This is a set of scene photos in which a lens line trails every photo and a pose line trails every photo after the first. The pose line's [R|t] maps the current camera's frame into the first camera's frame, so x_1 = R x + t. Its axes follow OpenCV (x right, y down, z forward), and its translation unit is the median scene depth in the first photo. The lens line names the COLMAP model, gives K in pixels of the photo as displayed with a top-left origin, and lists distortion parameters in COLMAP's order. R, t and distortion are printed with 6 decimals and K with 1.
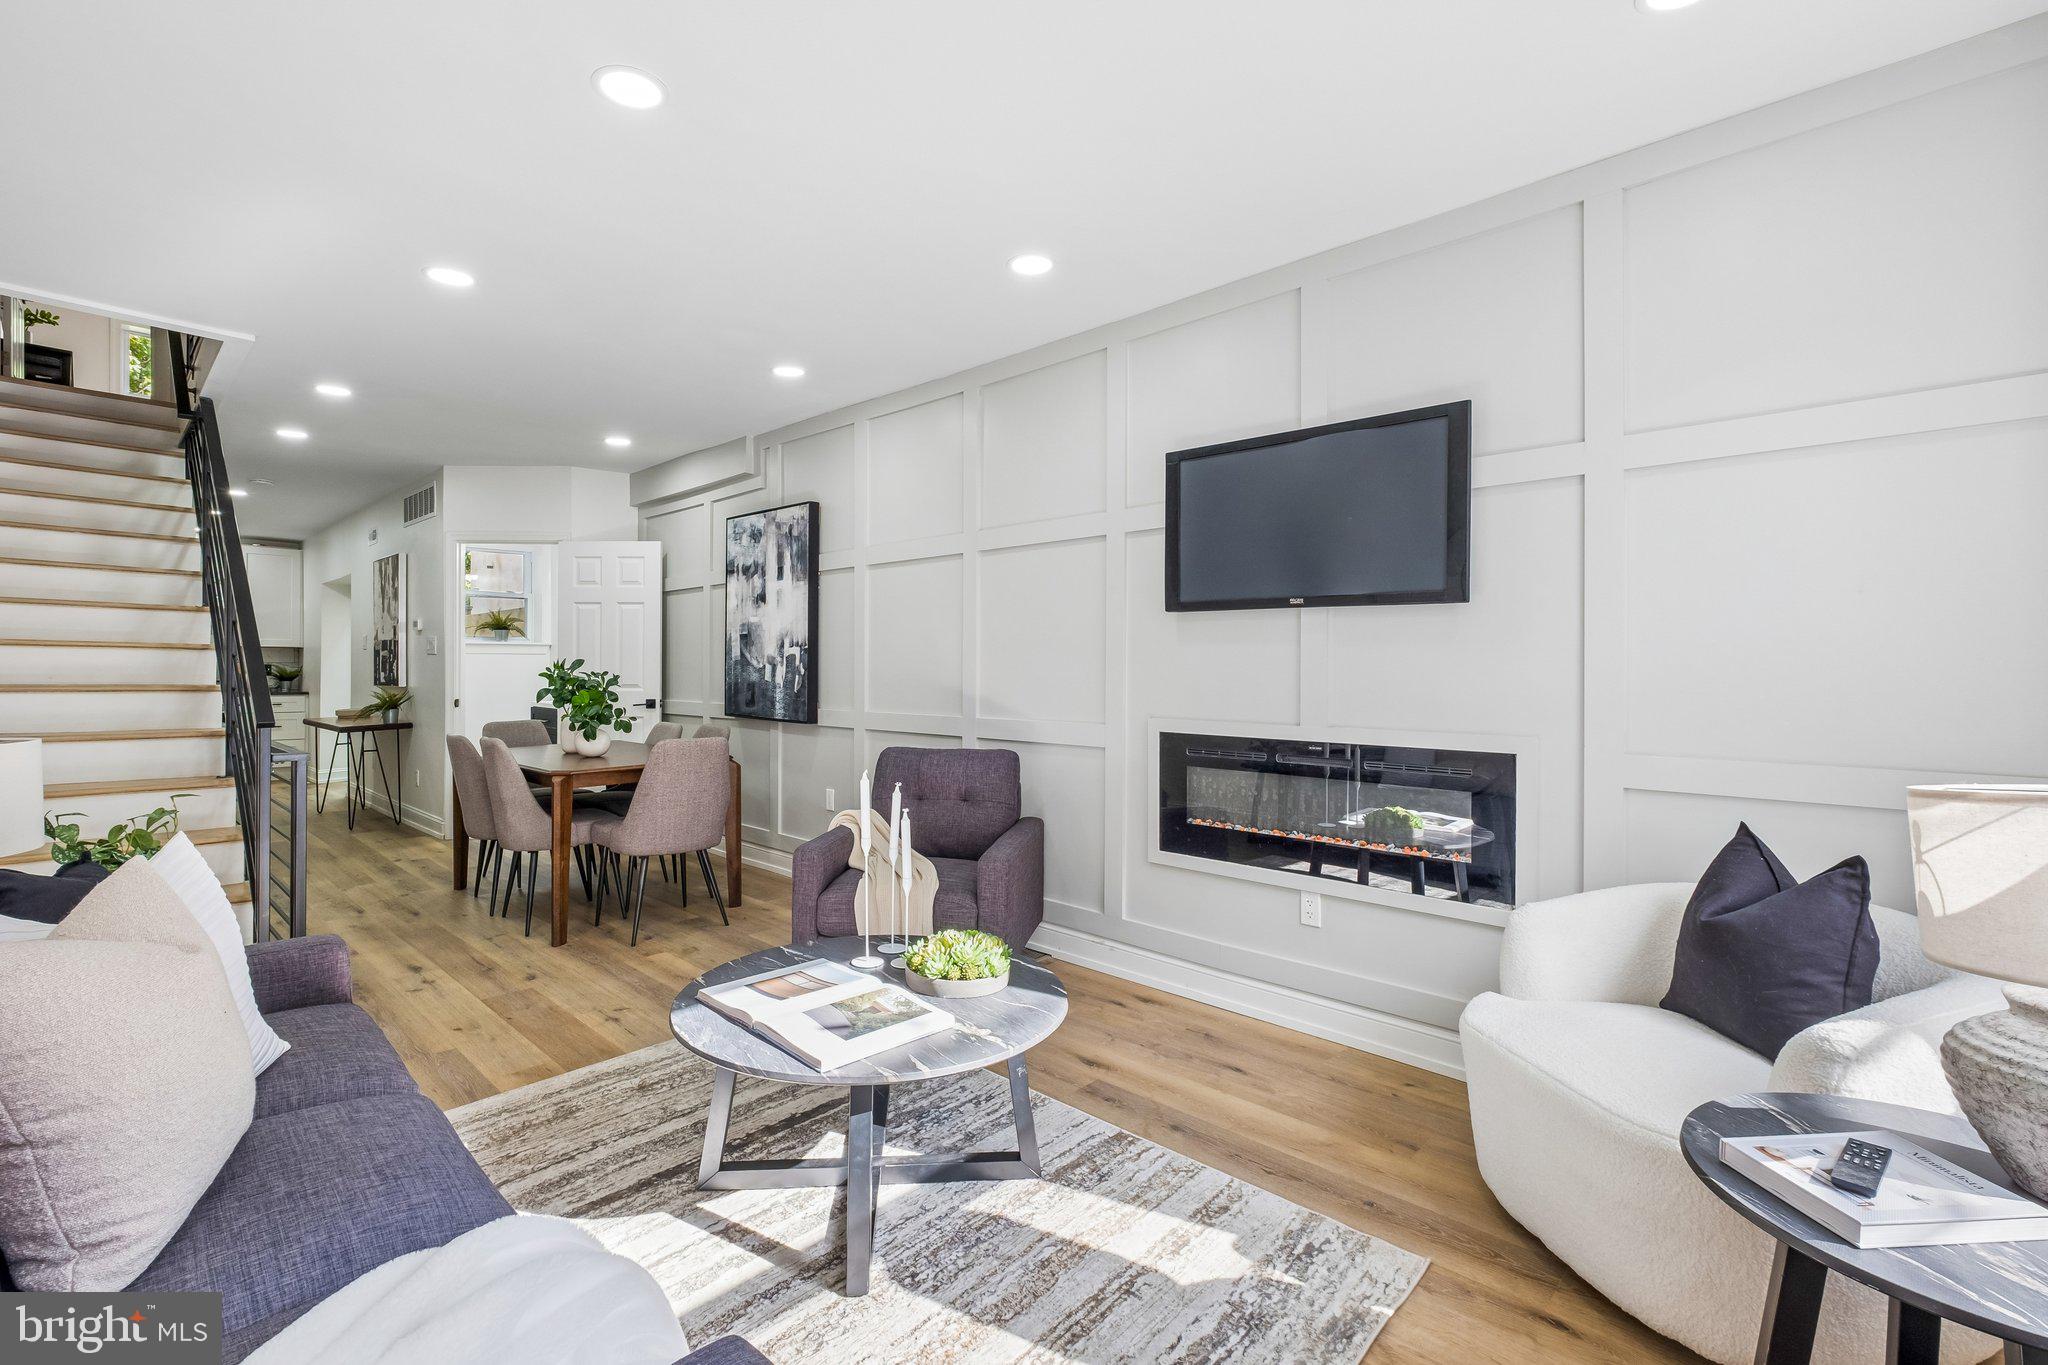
lens RADIAL K [[877.7, 0, 979.0], [0, 877.7, 661.6], [0, 0, 1]] dist [-0.001372, -0.000222]
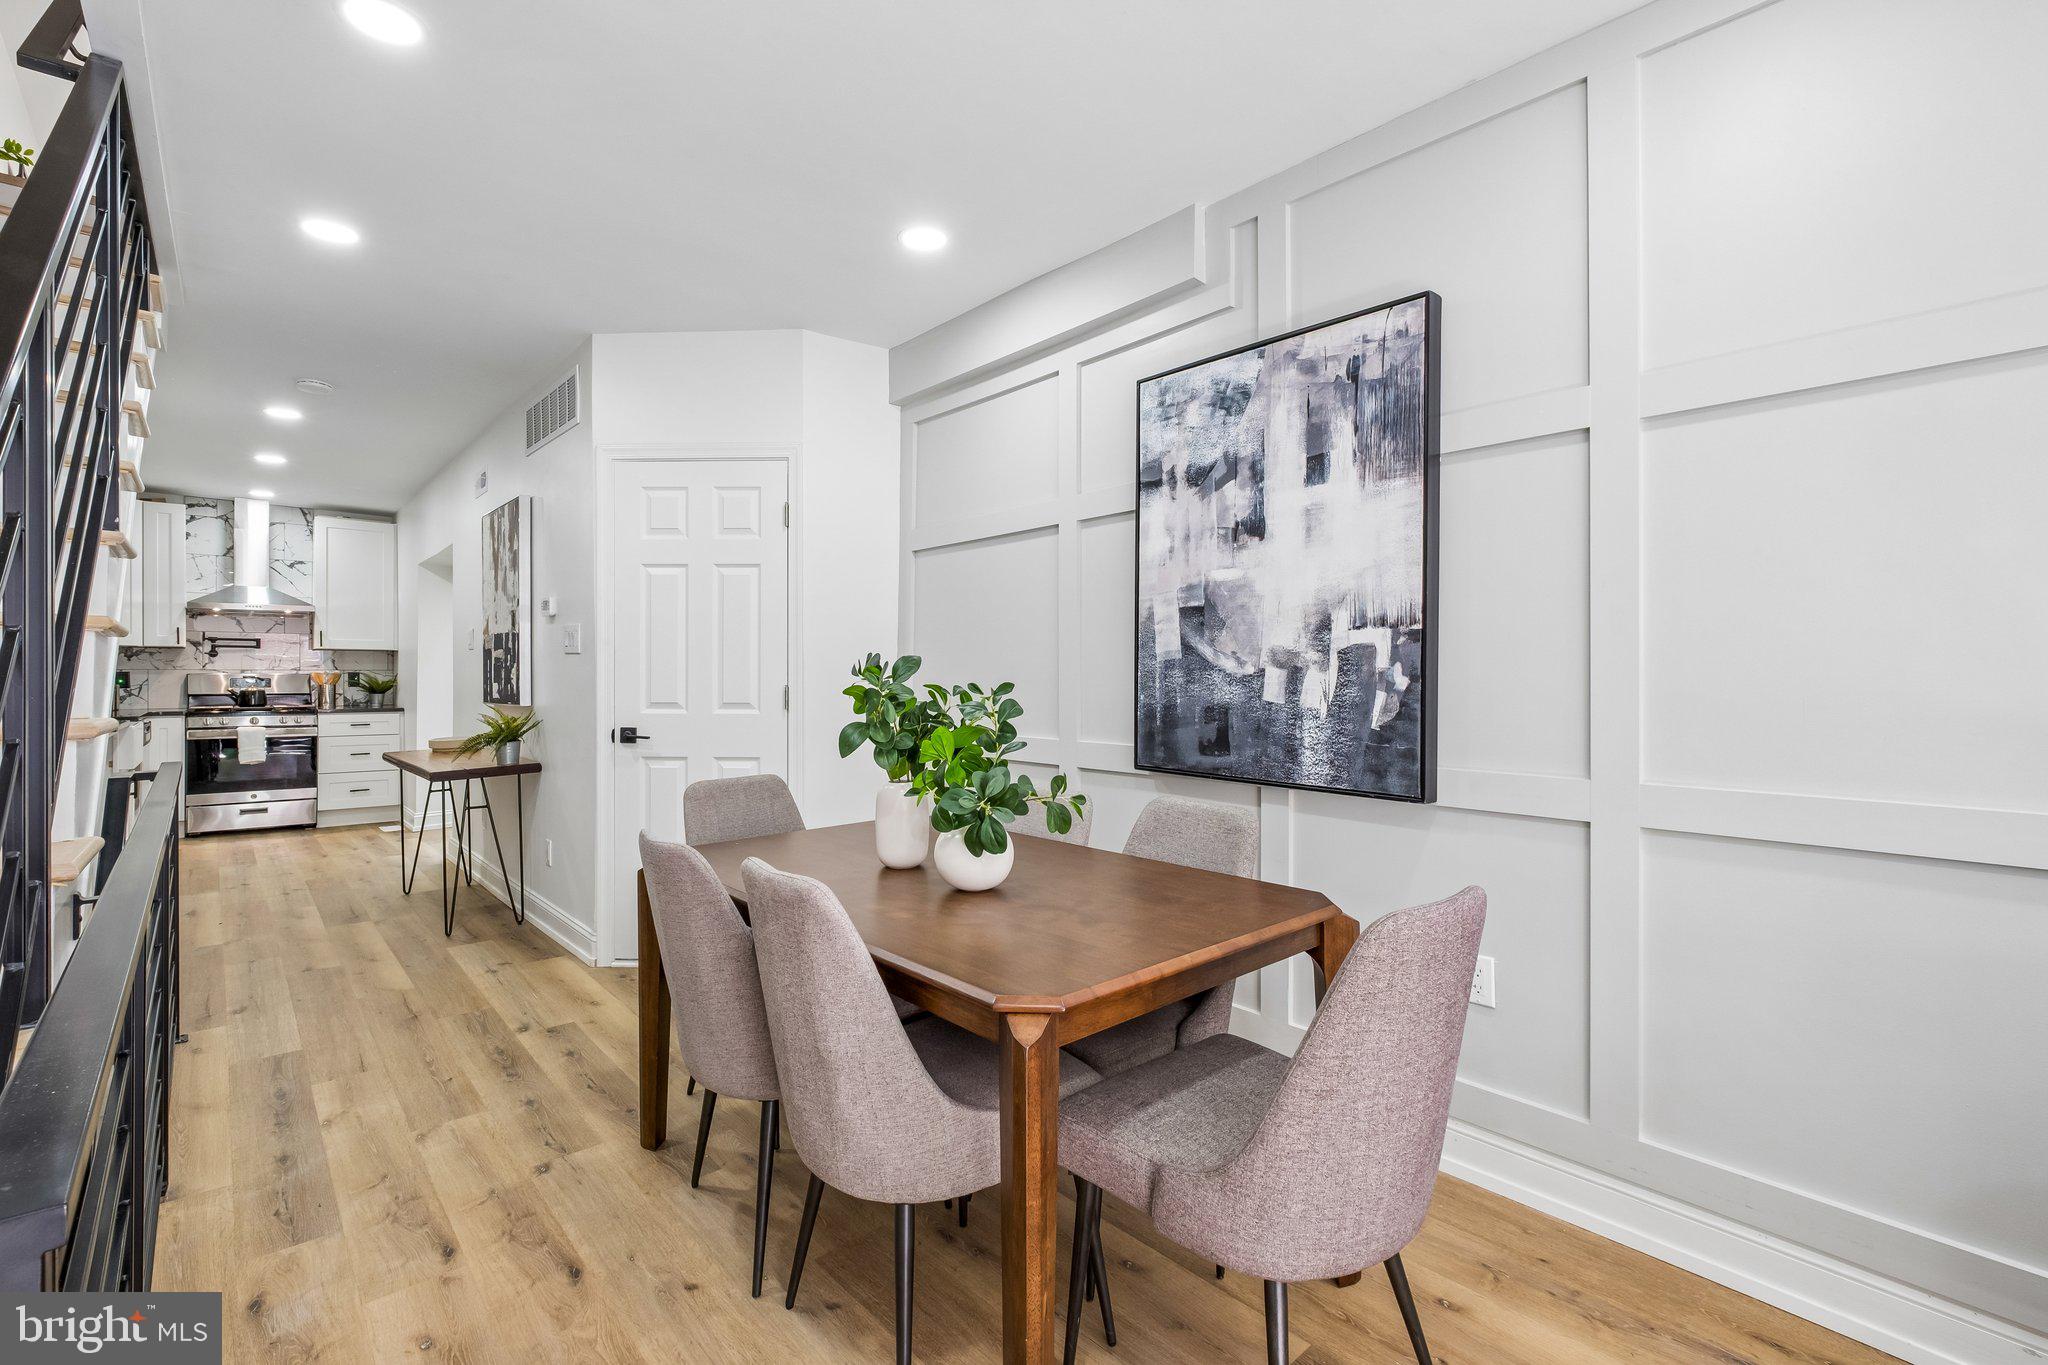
lens RADIAL K [[893.9, 0, 997.5], [0, 893.9, 671.6], [0, 0, 1]] dist [-0.001738, -0.000233]
pose [[0.996357, -0.002426, -0.085243, -0.335669], [0.002660, 0.999993, 0.002627, 0.003539], [0.085236, -0.002844, 0.996357, 0.493329]]
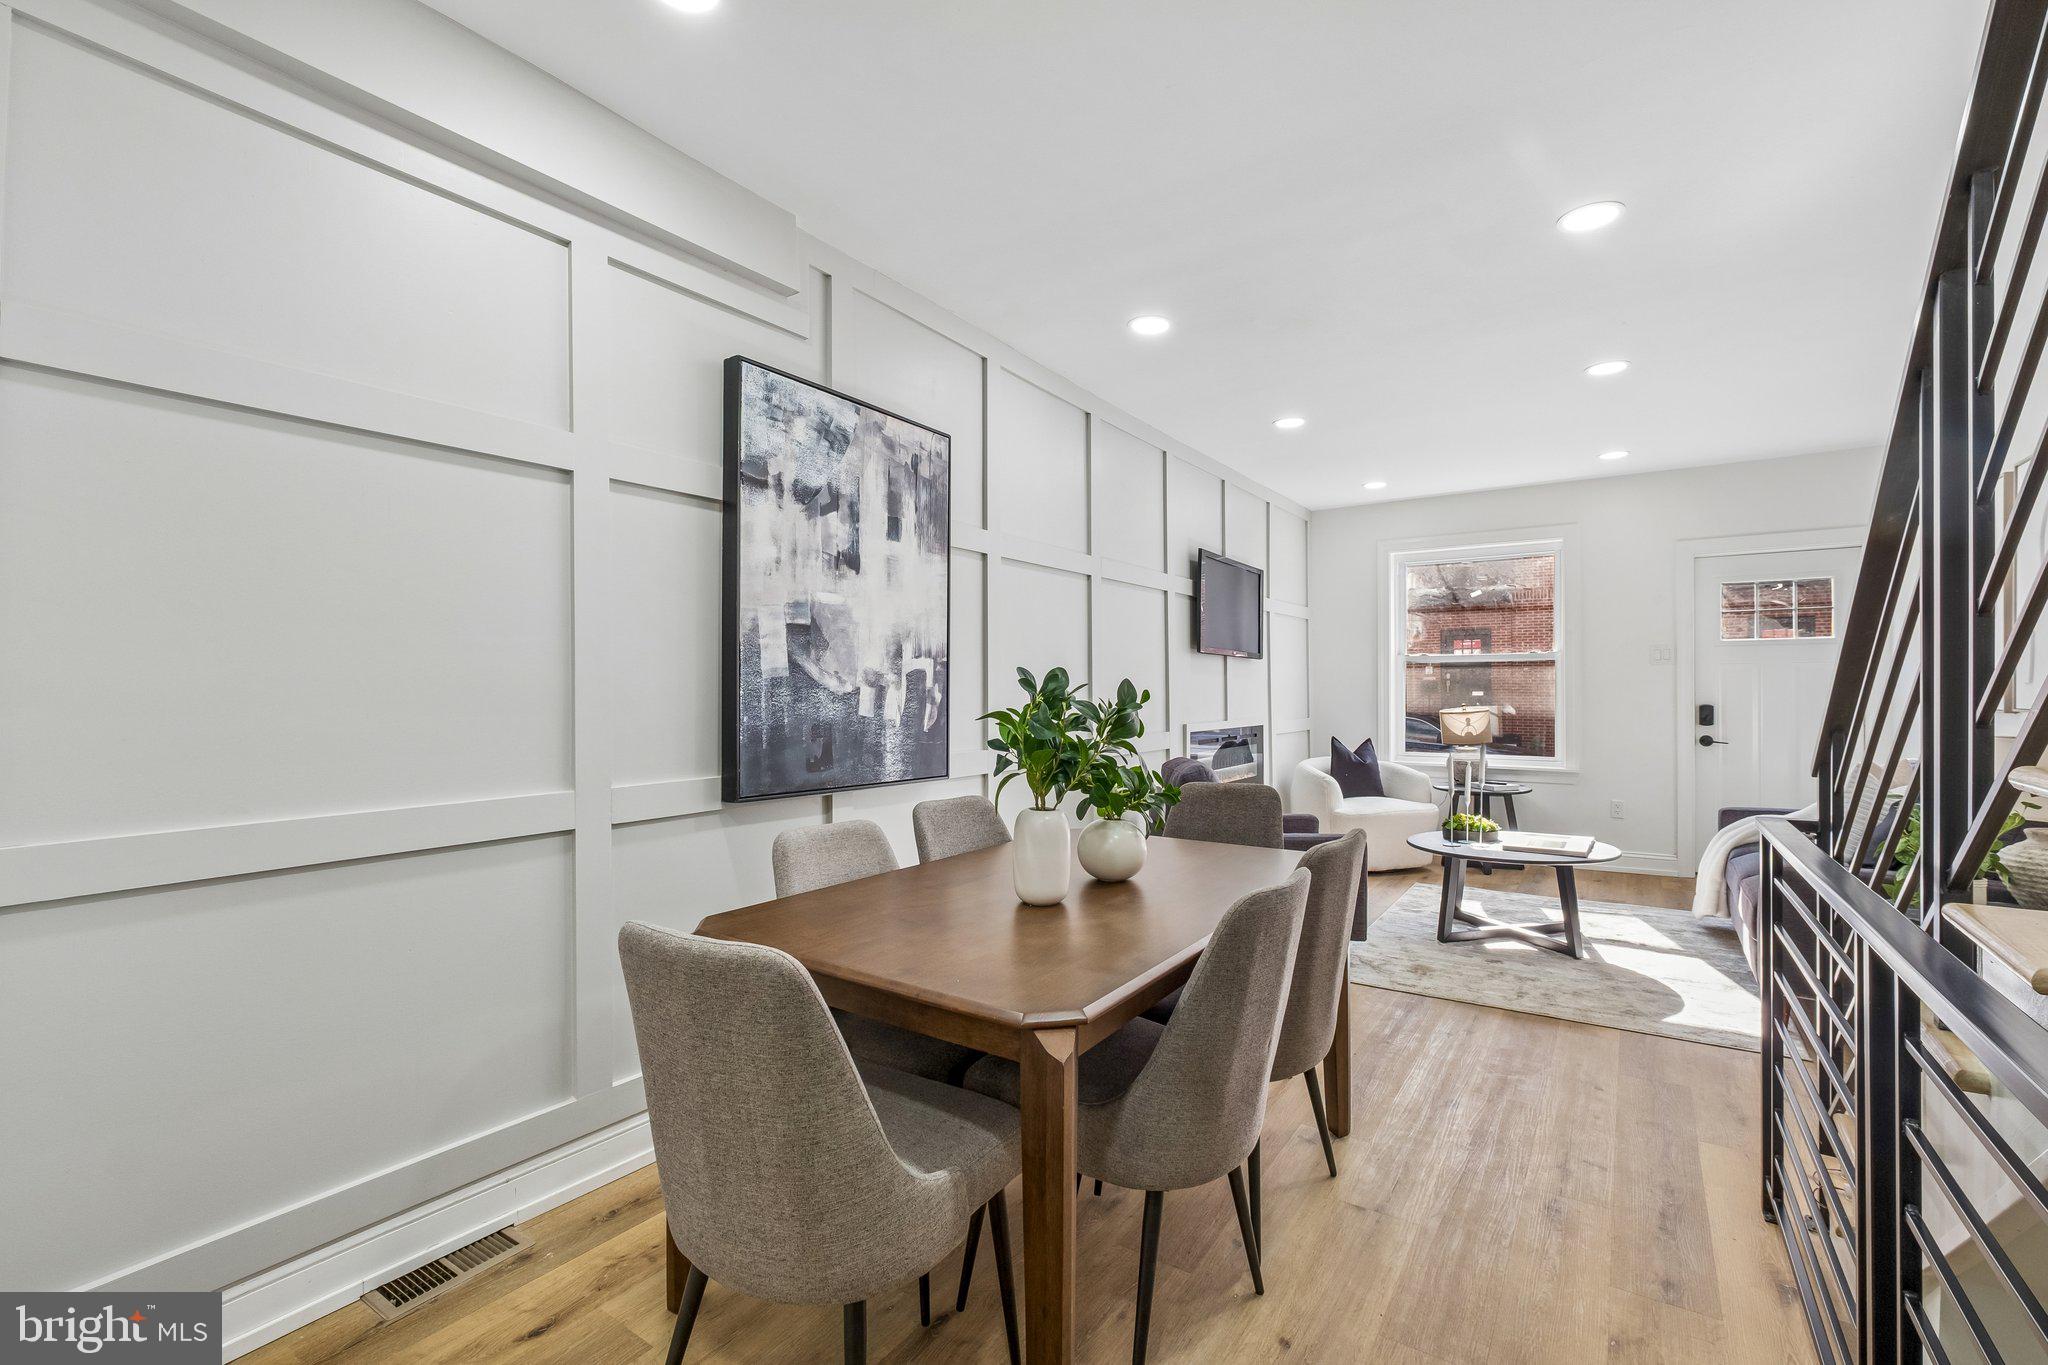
lens RADIAL K [[903.2, 0, 1009.0], [0, 903.2, 686.0], [0, 0, 1]] dist [-0.002329, -0.000565]
pose [[-0.161881, 0.001327, 0.986809, -0.783295], [-0.002722, 0.999995, -0.001791, 0.003581], [-0.986807, -0.002976, -0.161876, 0.970413]]
